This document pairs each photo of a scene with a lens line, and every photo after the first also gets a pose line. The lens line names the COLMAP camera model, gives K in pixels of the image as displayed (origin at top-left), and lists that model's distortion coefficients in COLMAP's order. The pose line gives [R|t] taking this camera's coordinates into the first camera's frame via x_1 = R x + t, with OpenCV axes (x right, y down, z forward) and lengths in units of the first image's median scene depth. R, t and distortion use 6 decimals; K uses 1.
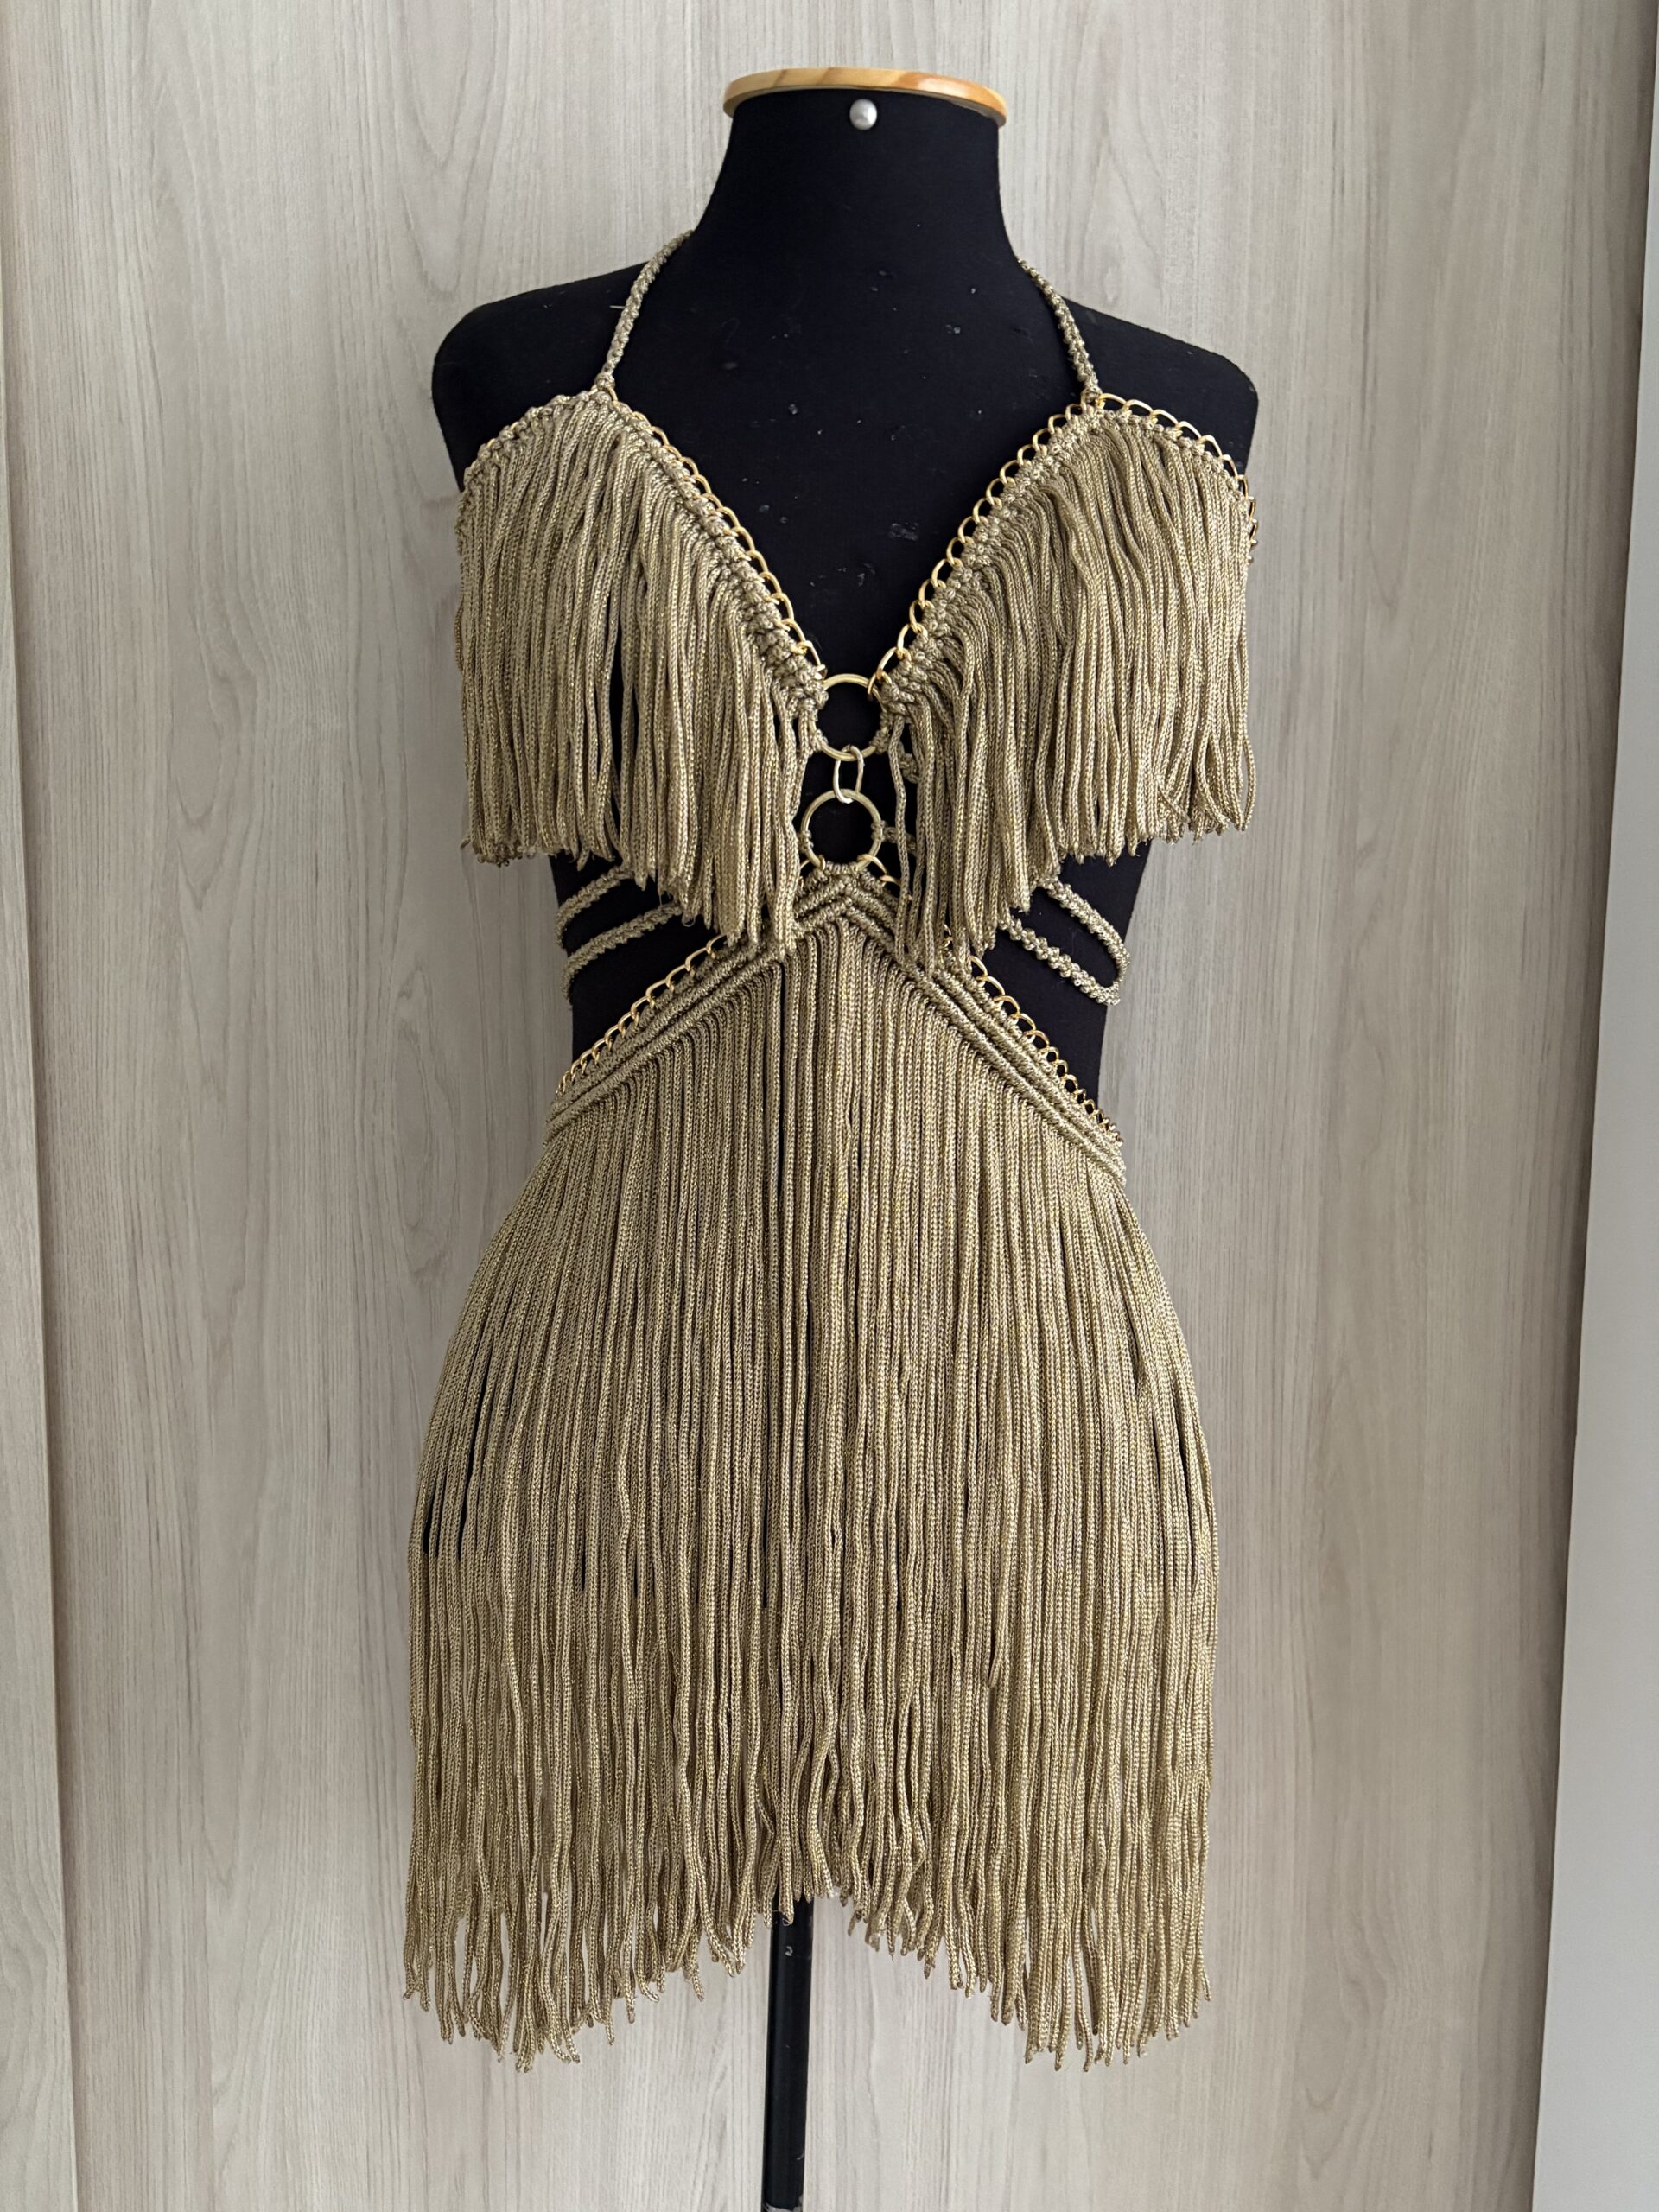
lens RADIAL K [[1665.5, 0, 814.5], [0, 1665.5, 1105.2], [0, 0, 1]] dist [0.012760, -0.006797]
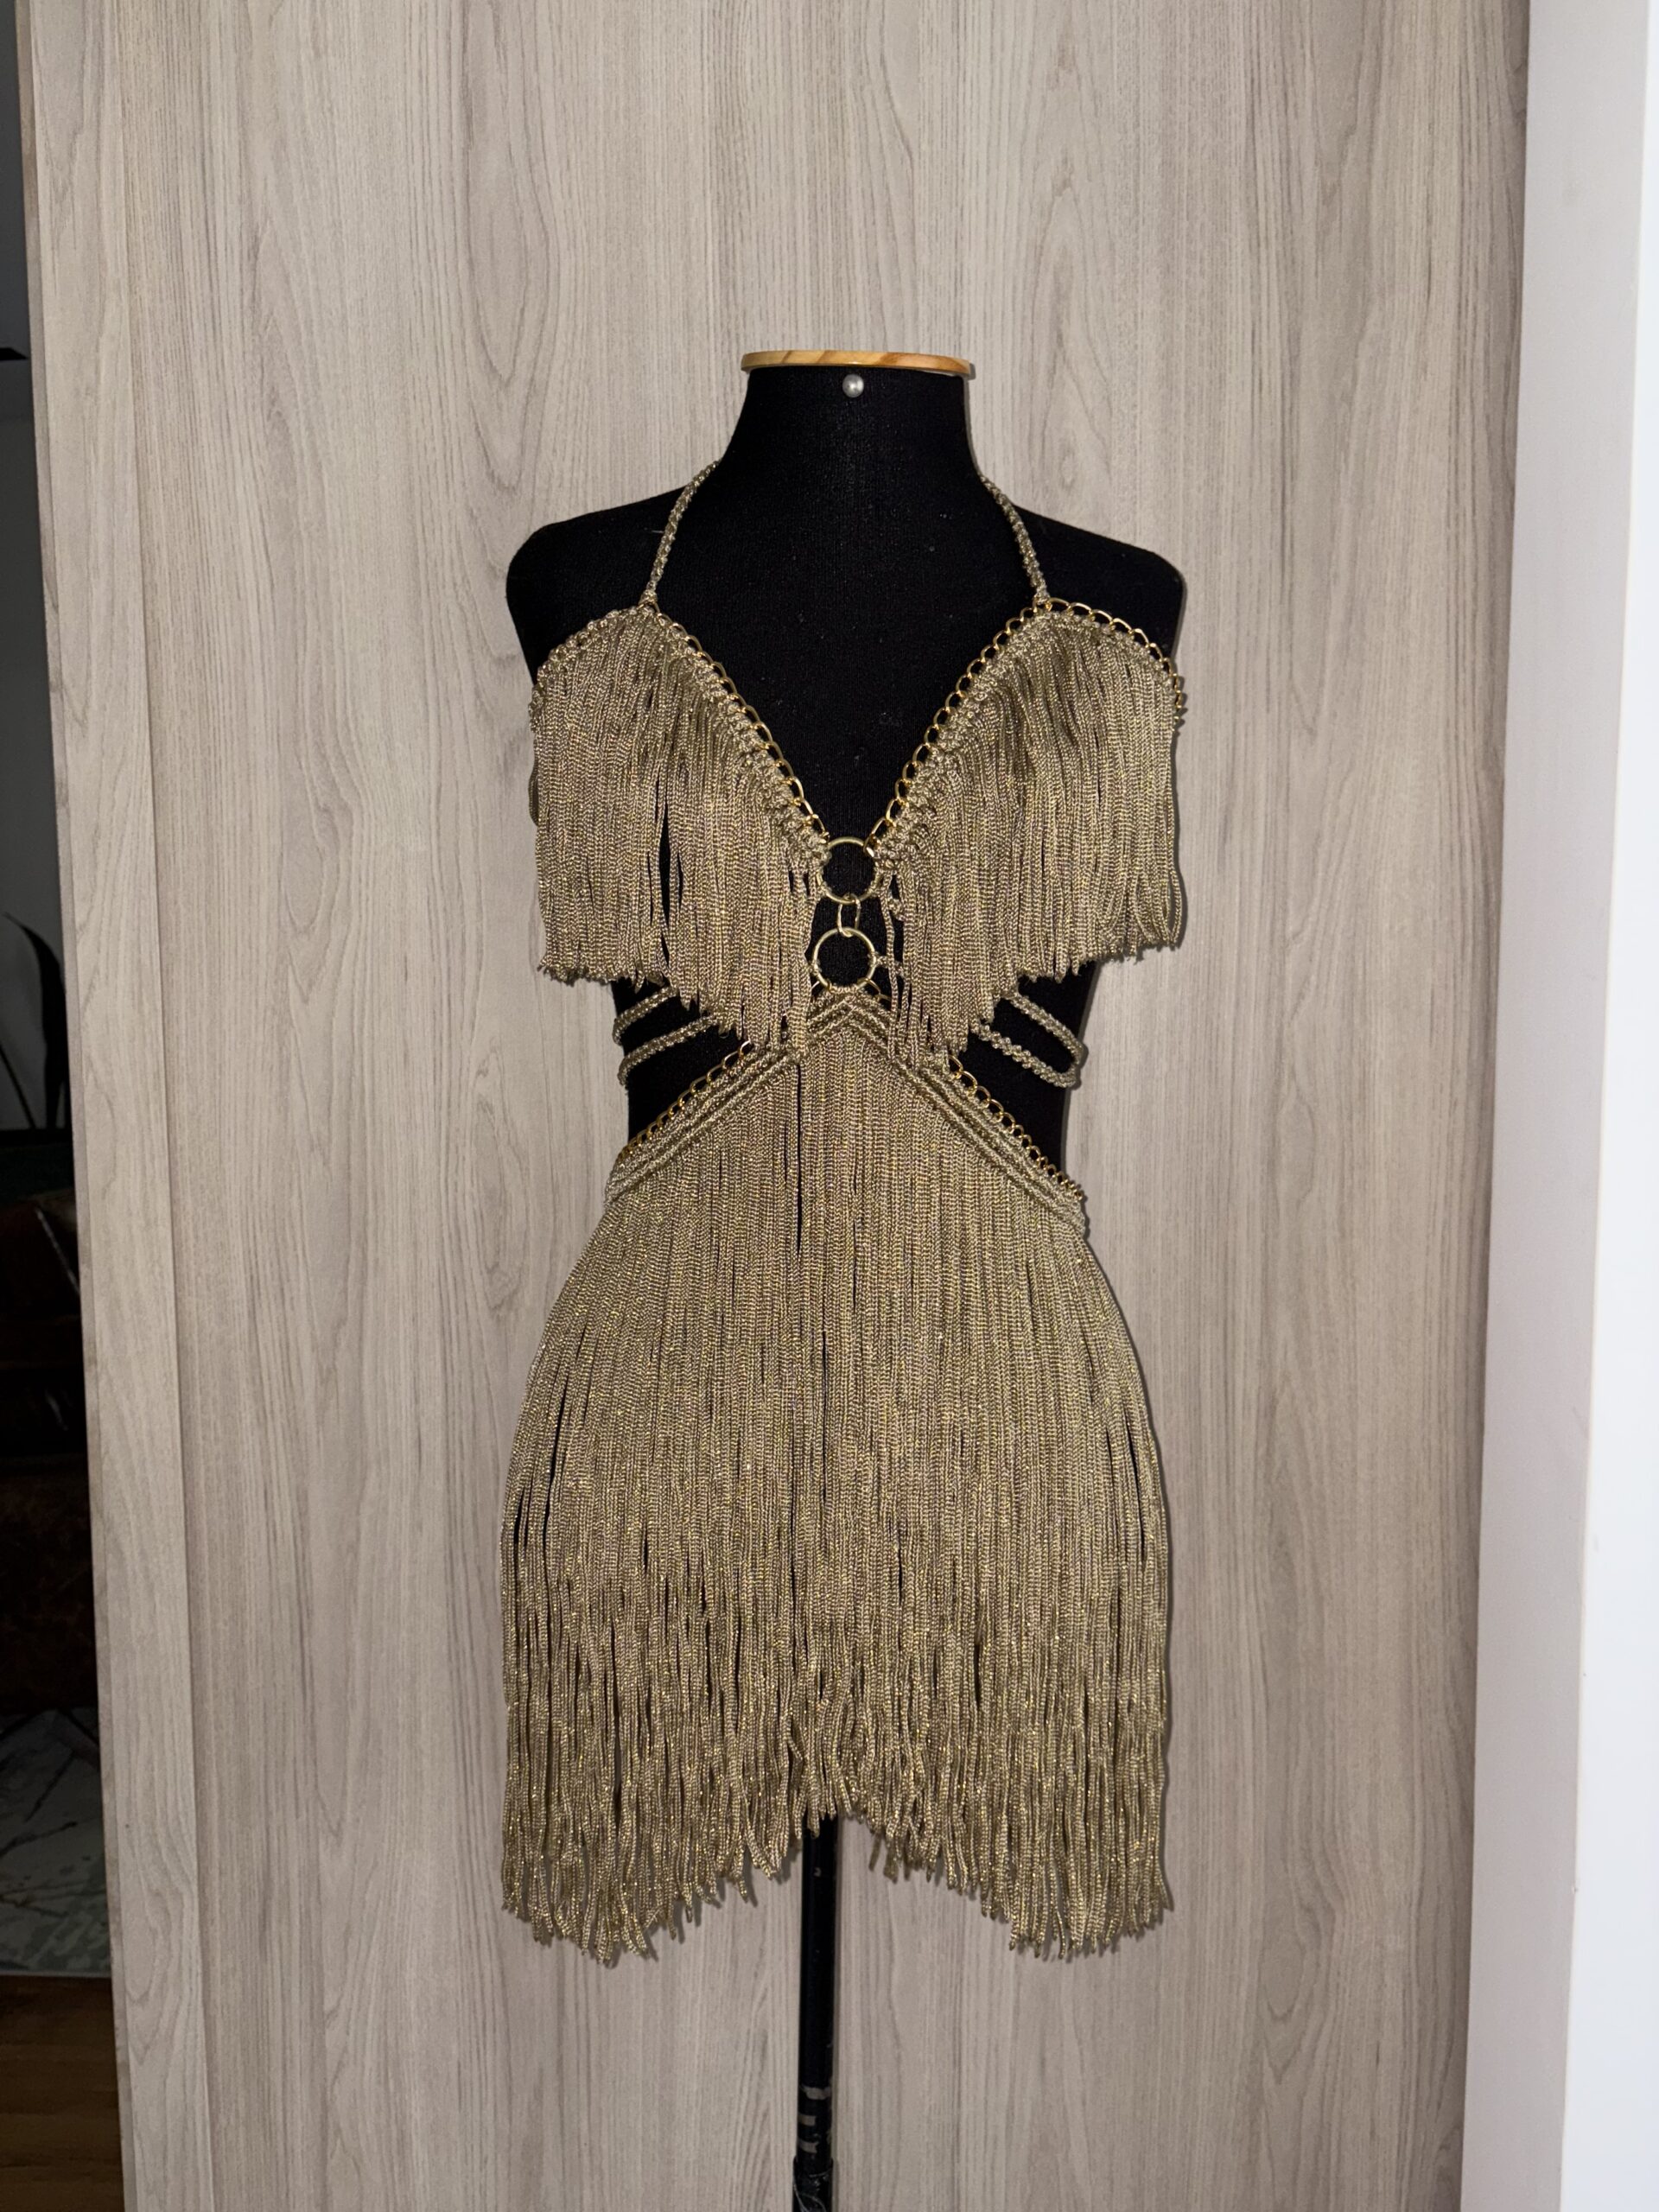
lens RADIAL K [[1657.0, 0, 822.9], [0, 1657.0, 1106.5], [0, 0, 1]] dist [0.006954, -0.001924]
pose [[0.999831, -0.015287, -0.010248, 0.007989], [0.015189, 0.999839, -0.009514, -0.028929], [0.010392, 0.009356, 0.999902, -0.175203]]
